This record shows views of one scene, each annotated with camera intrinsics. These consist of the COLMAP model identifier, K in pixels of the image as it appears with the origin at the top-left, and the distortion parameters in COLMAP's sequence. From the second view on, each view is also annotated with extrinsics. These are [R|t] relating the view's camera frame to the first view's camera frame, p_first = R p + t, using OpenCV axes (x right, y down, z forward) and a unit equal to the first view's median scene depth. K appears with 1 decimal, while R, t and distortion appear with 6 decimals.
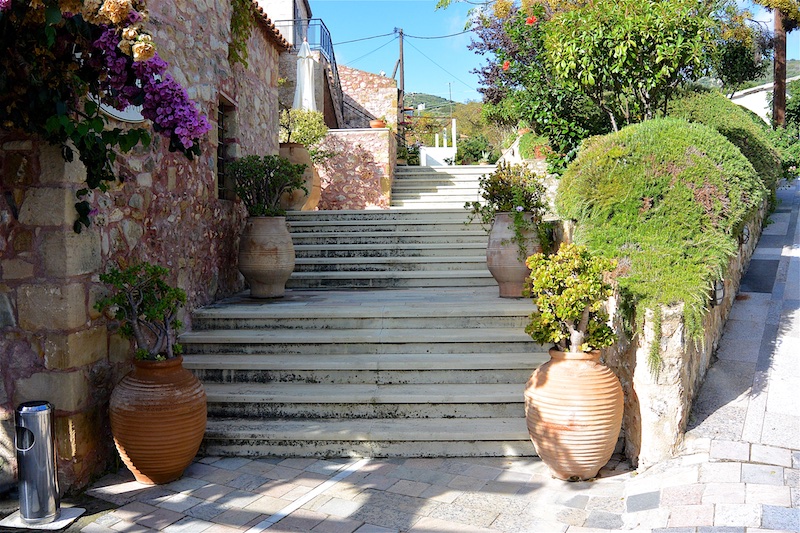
lens RADIAL K [[697.8, 0, 400.0], [0, 697.8, 266.5], [0, 0, 1]] dist [-0.143408, 0.081118]
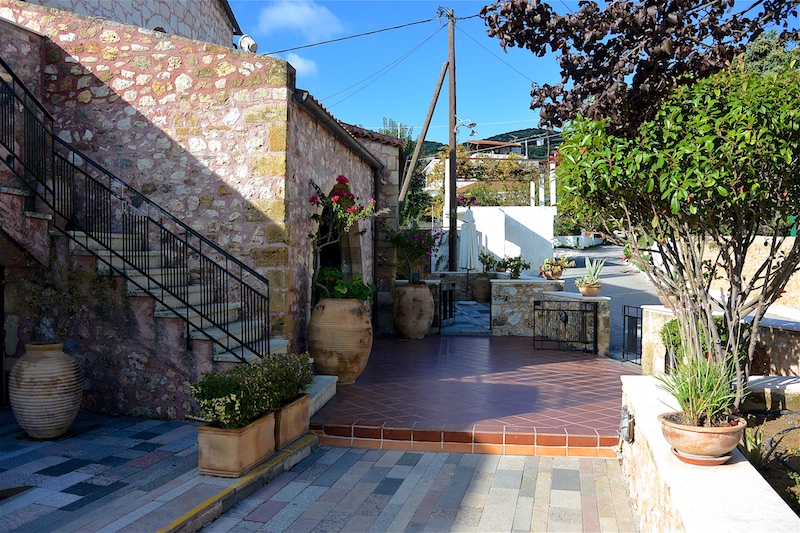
lens RADIAL K [[697.8, 0, 400.0], [0, 697.8, 266.5], [0, 0, 1]] dist [-0.143408, 0.081118]
pose [[0.984358, 0.006672, -0.176051, 0.040227], [-0.015902, 0.998569, -0.051069, -0.066395], [0.175458, 0.053070, 0.983055, 0.288676]]
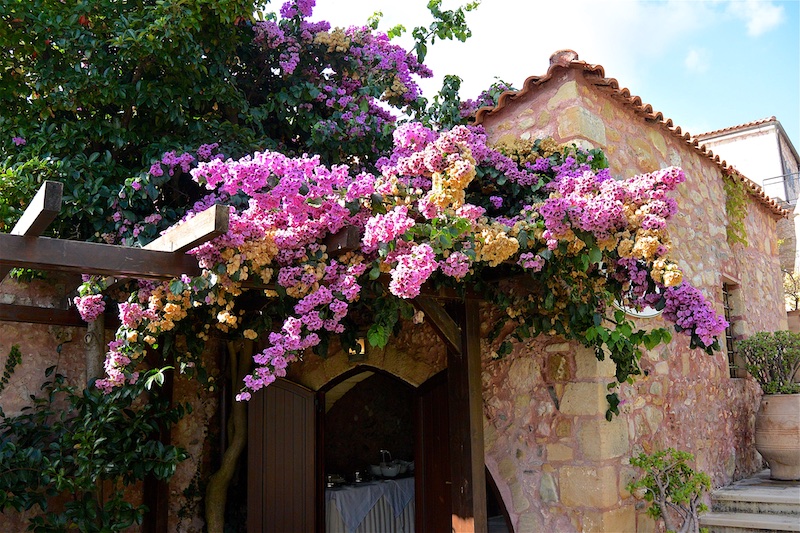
lens RADIAL K [[697.8, 0, 400.0], [0, 697.8, 266.5], [0, 0, 1]] dist [-0.143408, 0.081118]
pose [[0.769945, -0.129830, -0.624763, 0.005801], [-0.024430, 0.972368, -0.232172, -0.024114], [0.637642, 0.194023, 0.745498, -0.121173]]
